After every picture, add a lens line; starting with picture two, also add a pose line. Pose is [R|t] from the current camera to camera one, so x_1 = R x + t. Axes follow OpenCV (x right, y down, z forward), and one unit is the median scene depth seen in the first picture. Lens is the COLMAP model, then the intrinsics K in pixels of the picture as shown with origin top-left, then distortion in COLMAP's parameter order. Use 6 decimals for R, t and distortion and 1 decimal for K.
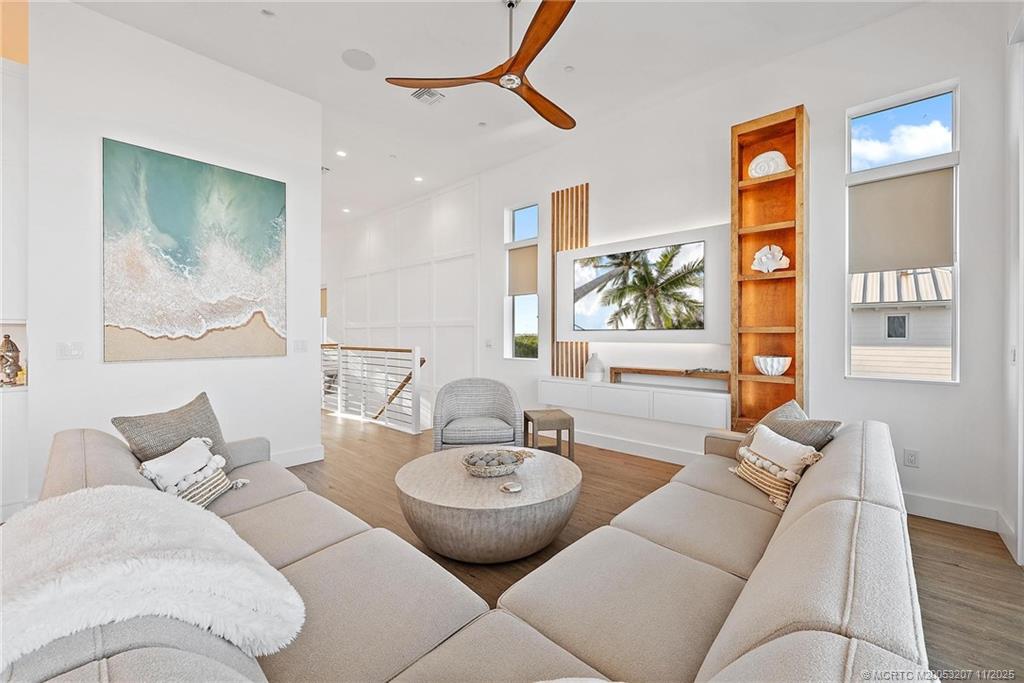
lens RADIAL K [[401.4, 0, 512.0], [0, 401.4, 341.5], [0, 0, 1]] dist [0.000831, 0.000105]
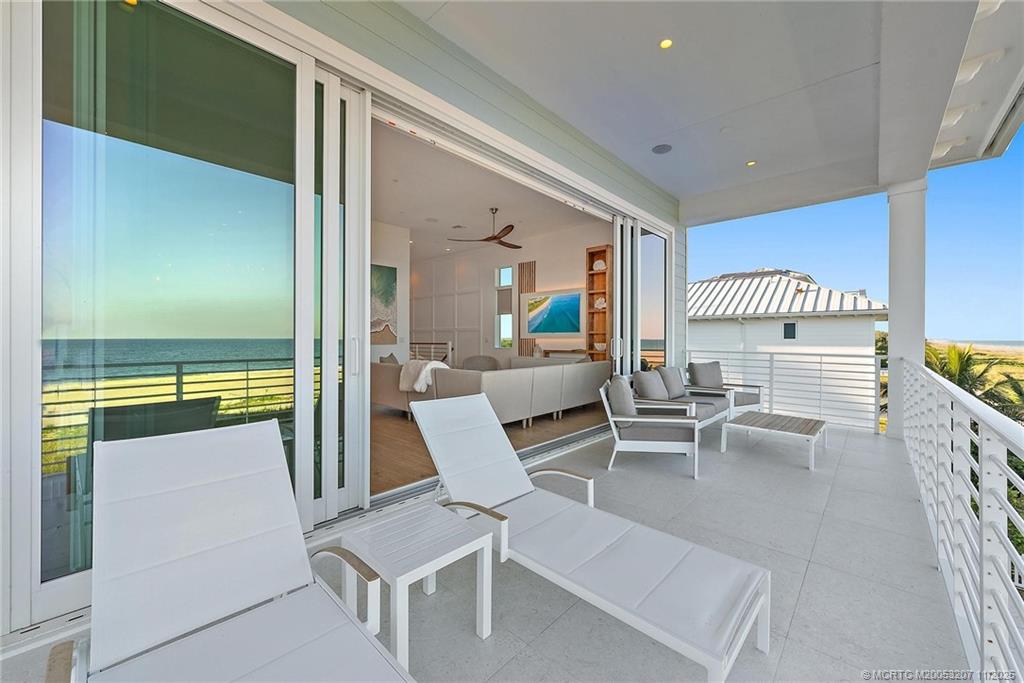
lens RADIAL K [[401.4, 0, 512.0], [0, 401.4, 341.5], [0, 0, 1]] dist [0.000831, 0.000105]
pose [[0.999996, -0.000478, 0.002612, 0.065174], [0.000504, 0.999950, -0.010012, 0.036642], [-0.002608, 0.010014, 0.999946, -1.040548]]
